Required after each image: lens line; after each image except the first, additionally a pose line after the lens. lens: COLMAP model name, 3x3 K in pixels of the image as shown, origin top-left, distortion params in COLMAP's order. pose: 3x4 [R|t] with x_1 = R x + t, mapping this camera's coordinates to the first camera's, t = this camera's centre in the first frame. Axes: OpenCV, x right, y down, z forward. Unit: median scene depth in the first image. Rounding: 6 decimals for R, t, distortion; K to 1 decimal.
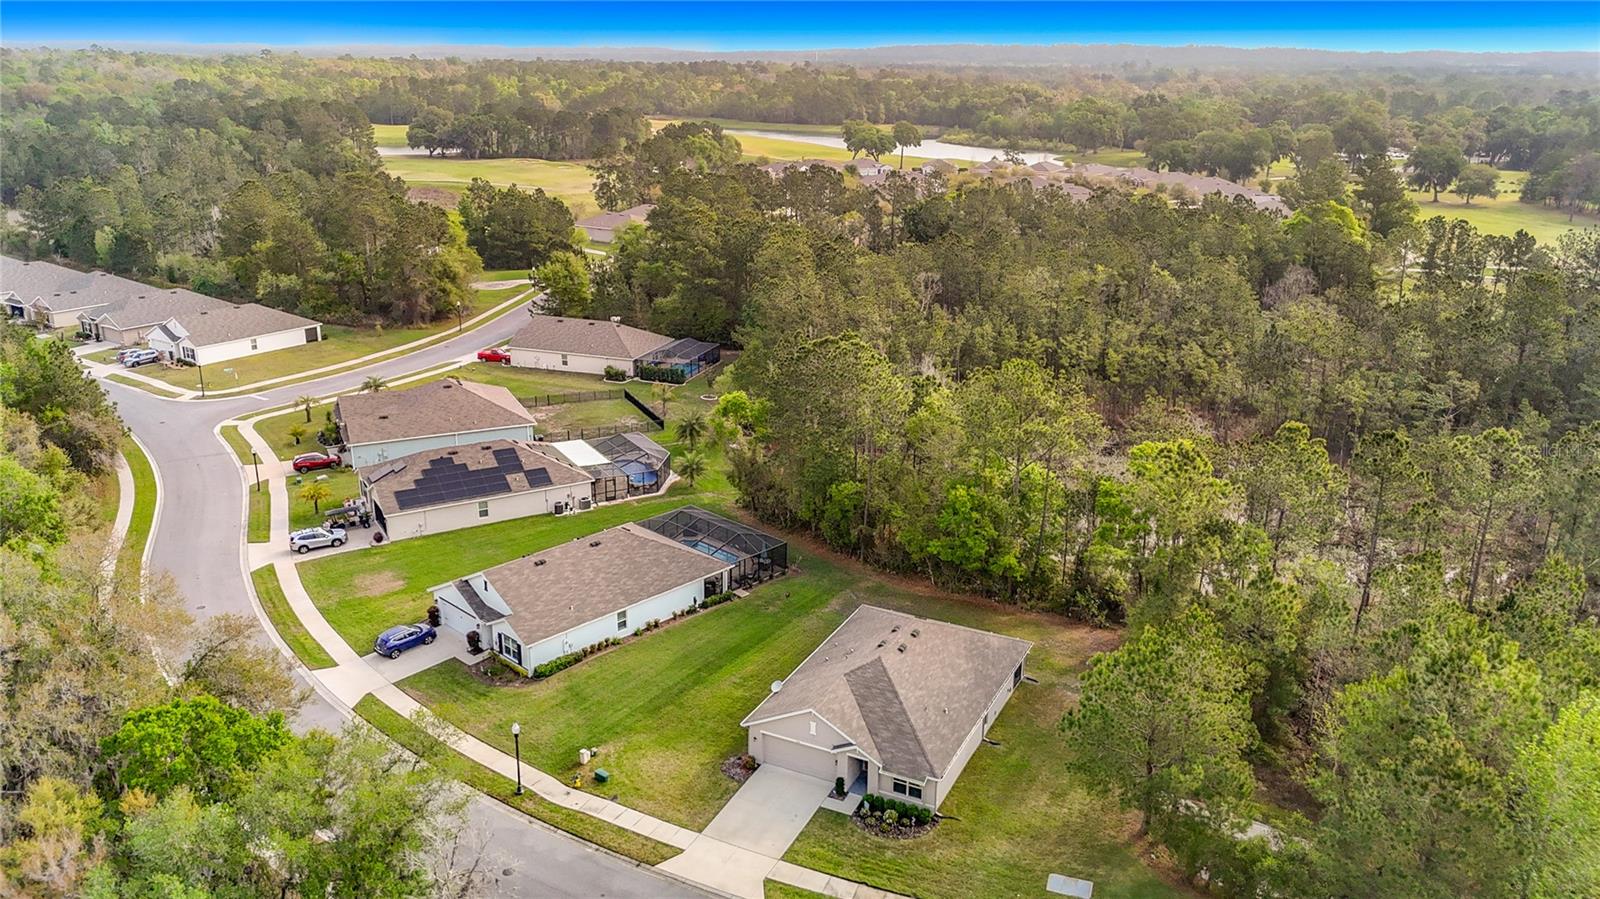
lens RADIAL K [[1261.7, 0, 763.0], [0, 1261.7, 447.7], [0, 0, 1]] dist [0.081697, -0.130366]
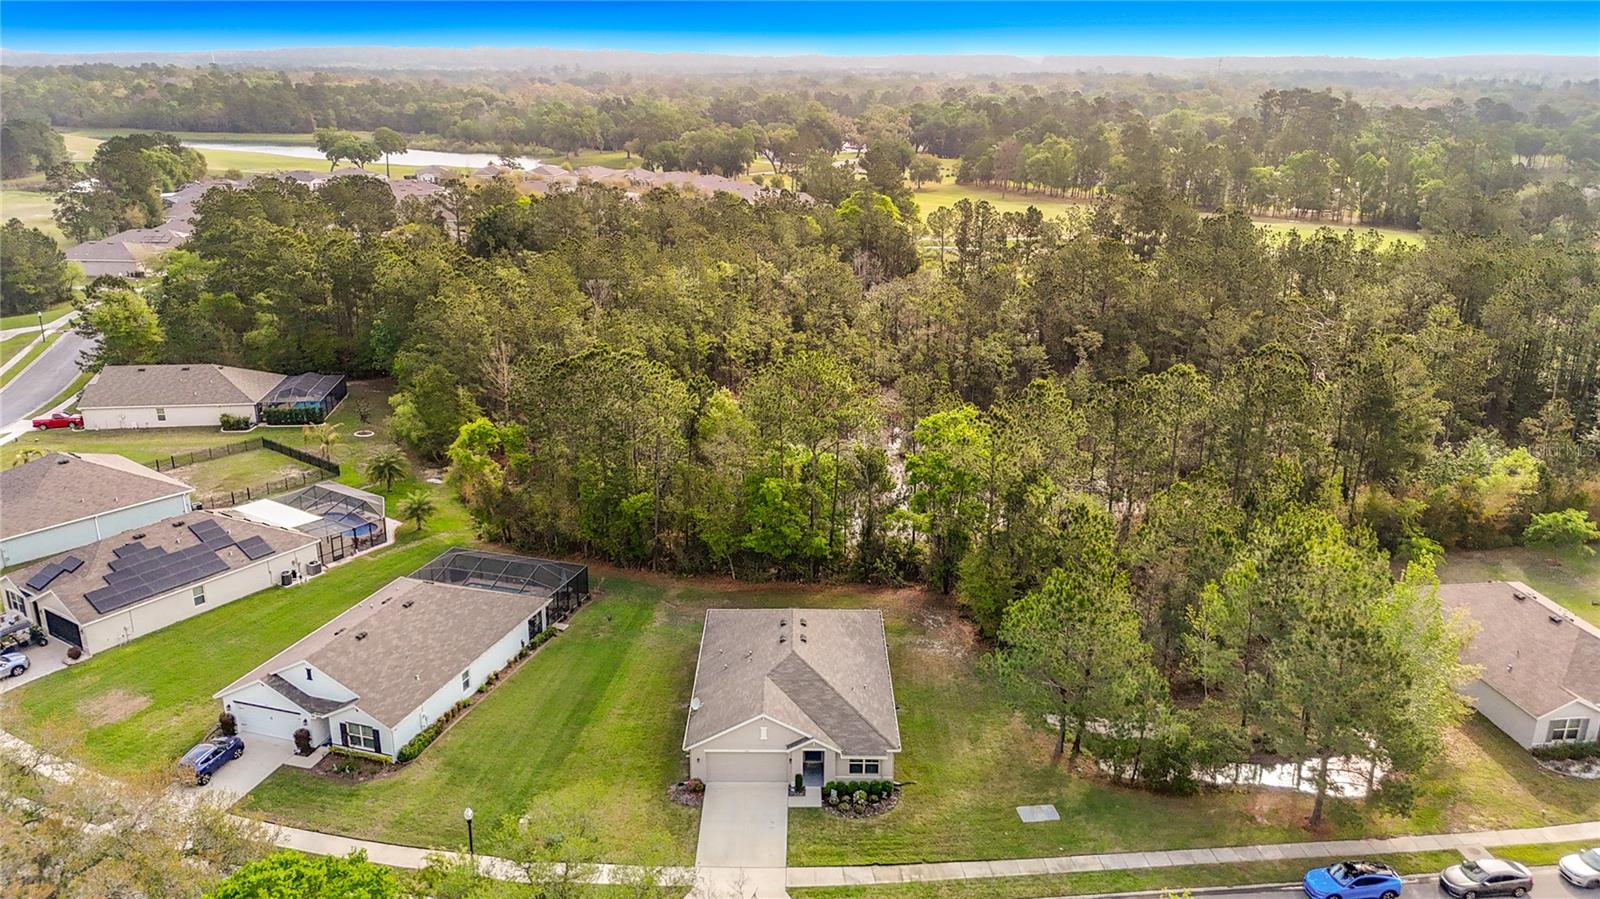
lens RADIAL K [[1254.6, 0, 800.0], [0, 1254.6, 449.5], [0, 0, 1]] dist [0.084734, -0.103657]
pose [[0.886660, -0.140423, 0.440585, -0.231958], [0.140466, 0.989545, 0.032703, -0.019978], [-0.440571, 0.032890, 0.897115, 0.057713]]
